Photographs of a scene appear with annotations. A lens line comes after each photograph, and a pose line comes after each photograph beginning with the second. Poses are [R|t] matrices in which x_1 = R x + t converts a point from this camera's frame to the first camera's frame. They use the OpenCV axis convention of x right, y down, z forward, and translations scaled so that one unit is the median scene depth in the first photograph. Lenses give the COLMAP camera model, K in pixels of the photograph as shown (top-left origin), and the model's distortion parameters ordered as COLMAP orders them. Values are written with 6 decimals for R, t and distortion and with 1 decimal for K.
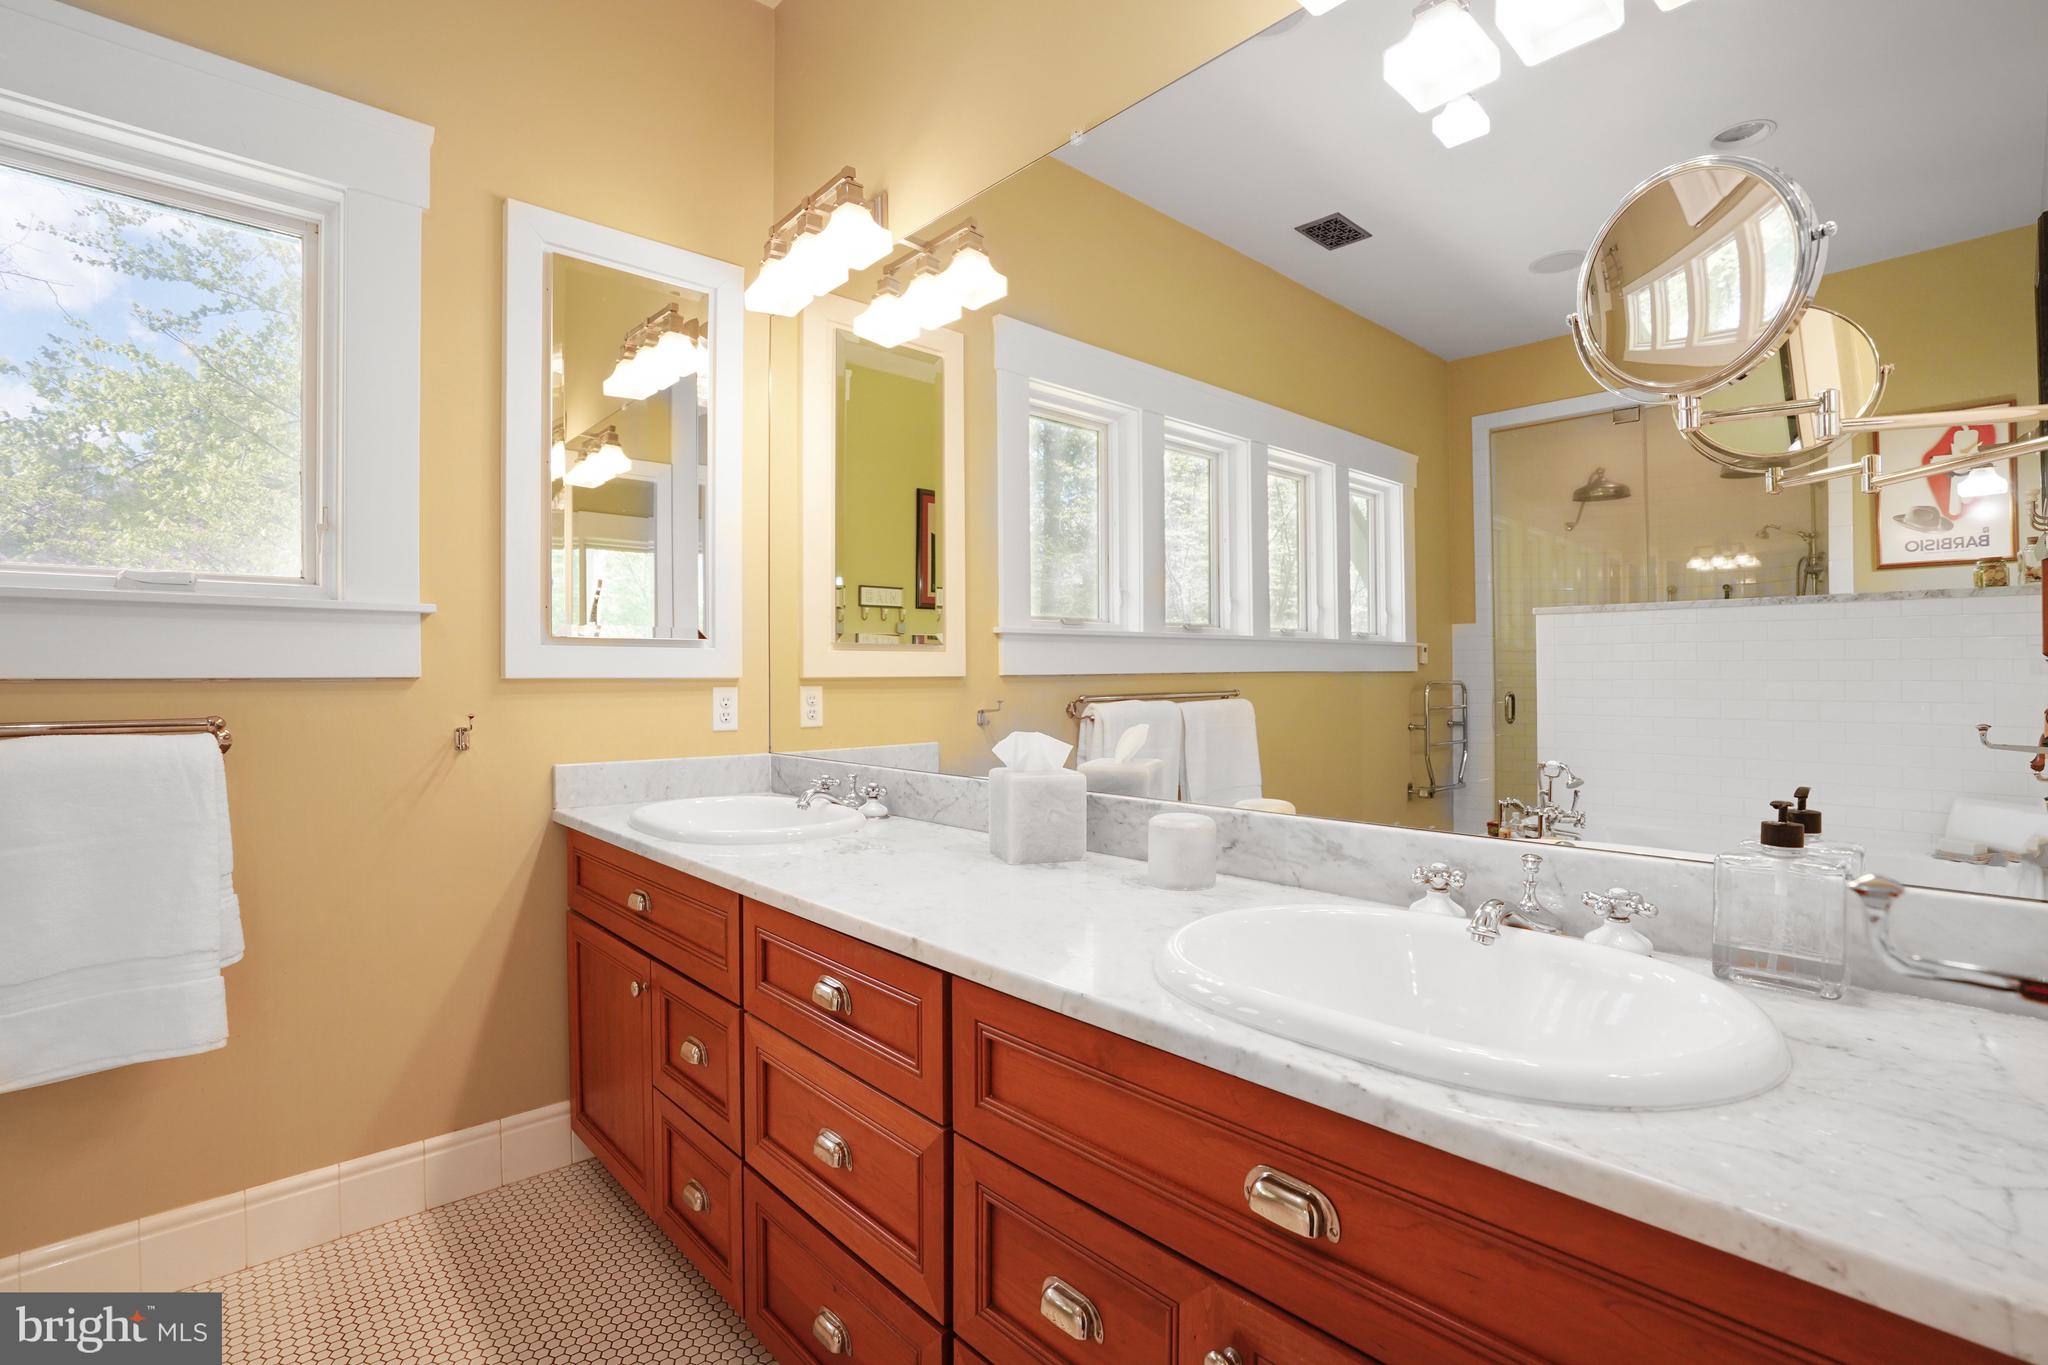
lens RADIAL K [[948.6, 0, 1032.9], [0, 948.6, 678.6], [0, 0, 1]] dist [-0.037625, 0.008604]
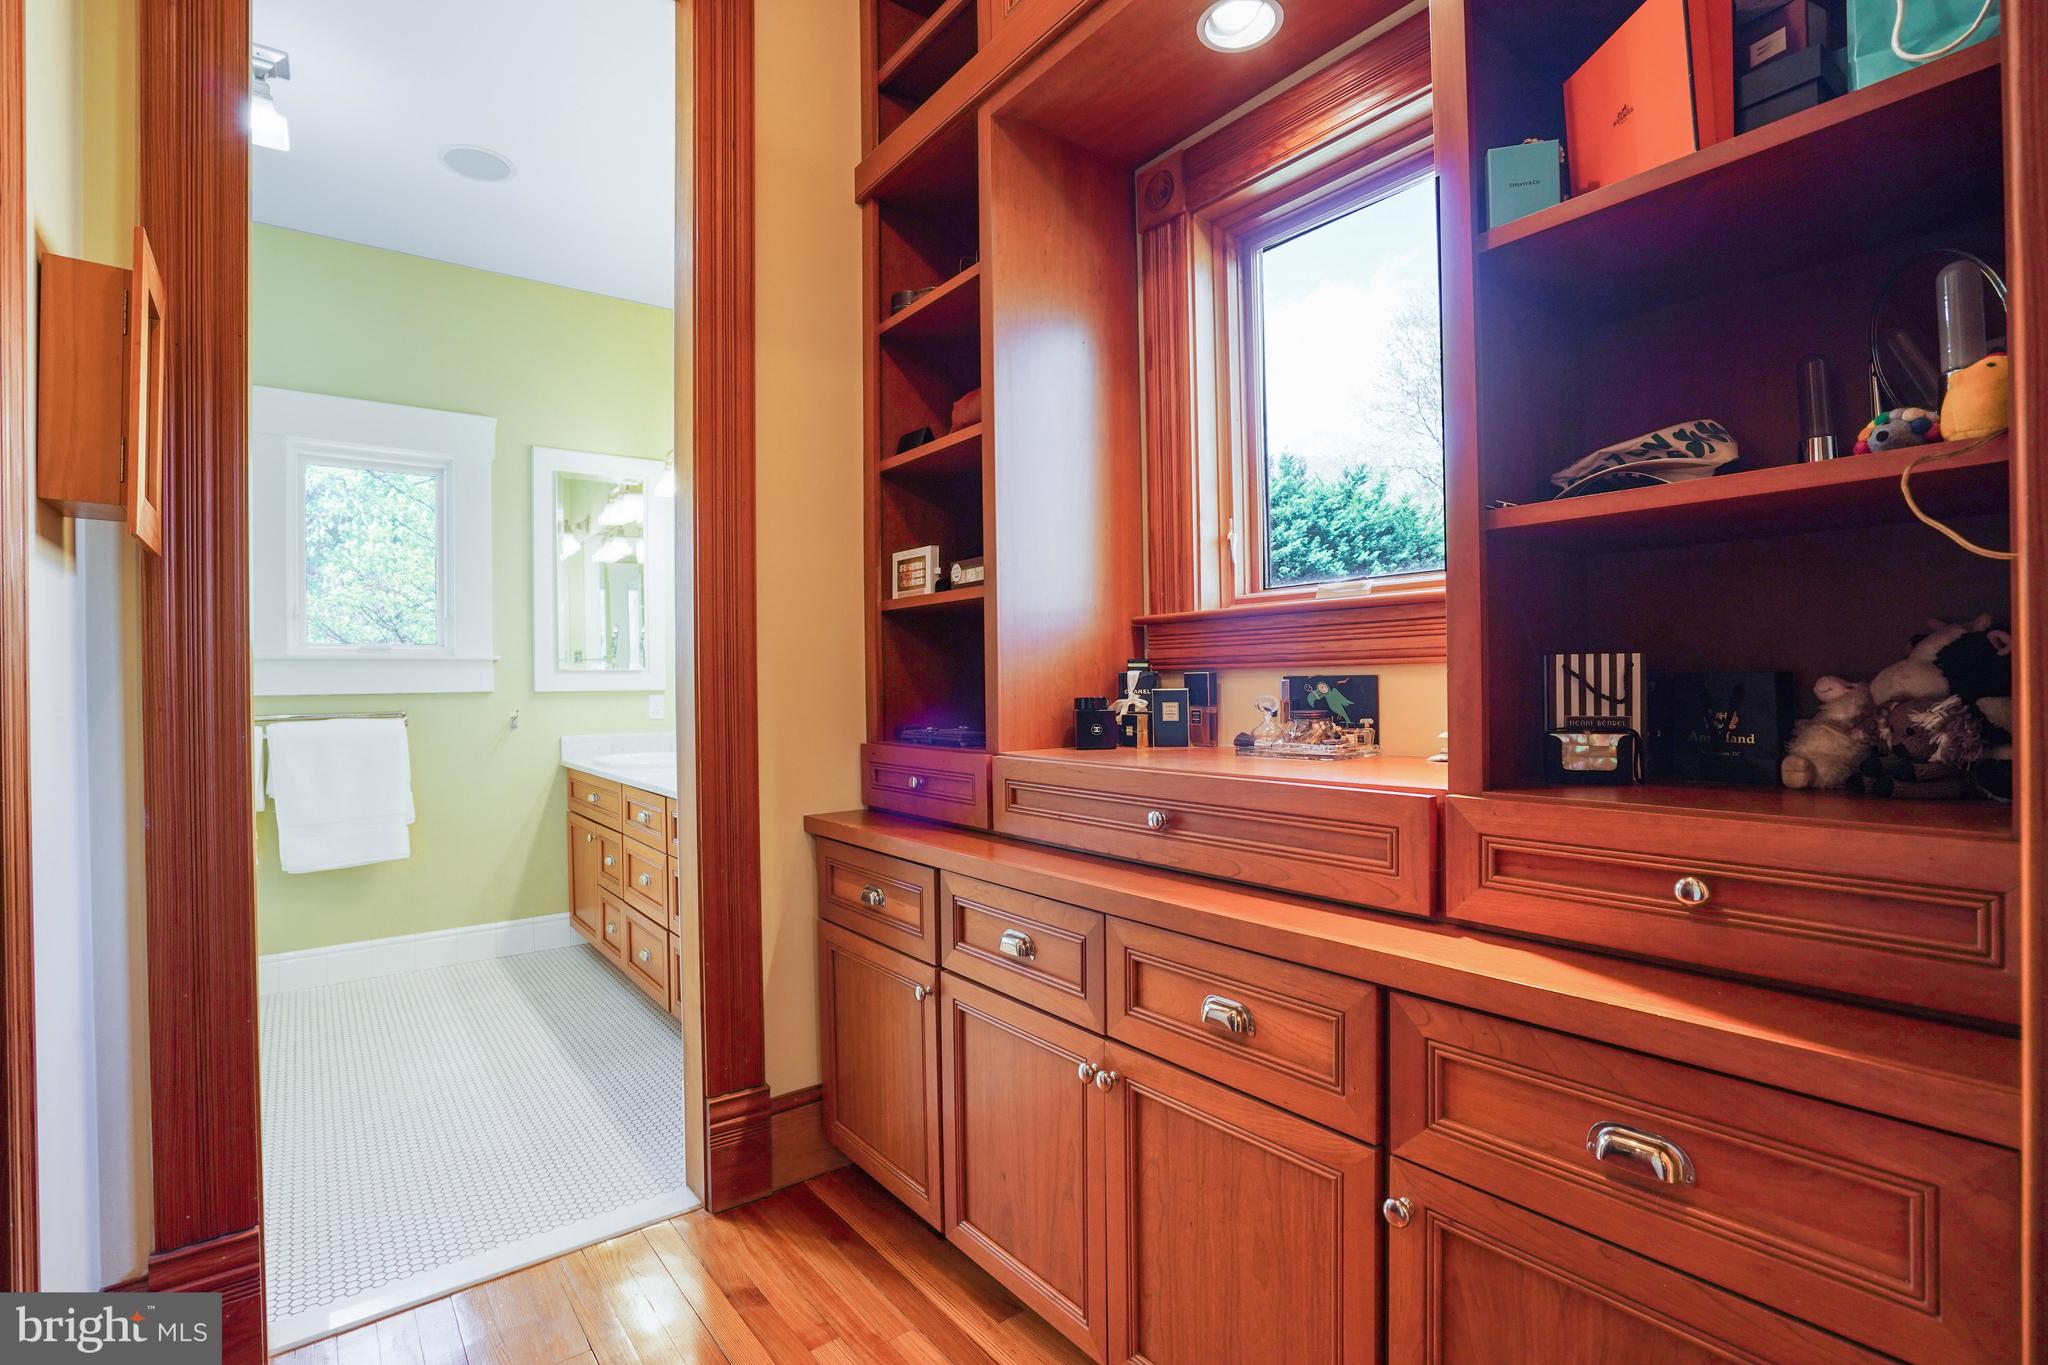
lens RADIAL K [[948.6, 0, 1017.8], [0, 948.6, 680.5], [0, 0, 1]] dist [-0.037625, 0.008604]
pose [[0.996965, -0.007448, -0.077488, 0.625673], [0.007351, 0.999972, -0.001533, -0.013495], [0.077497, 0.000959, 0.996992, -0.925008]]
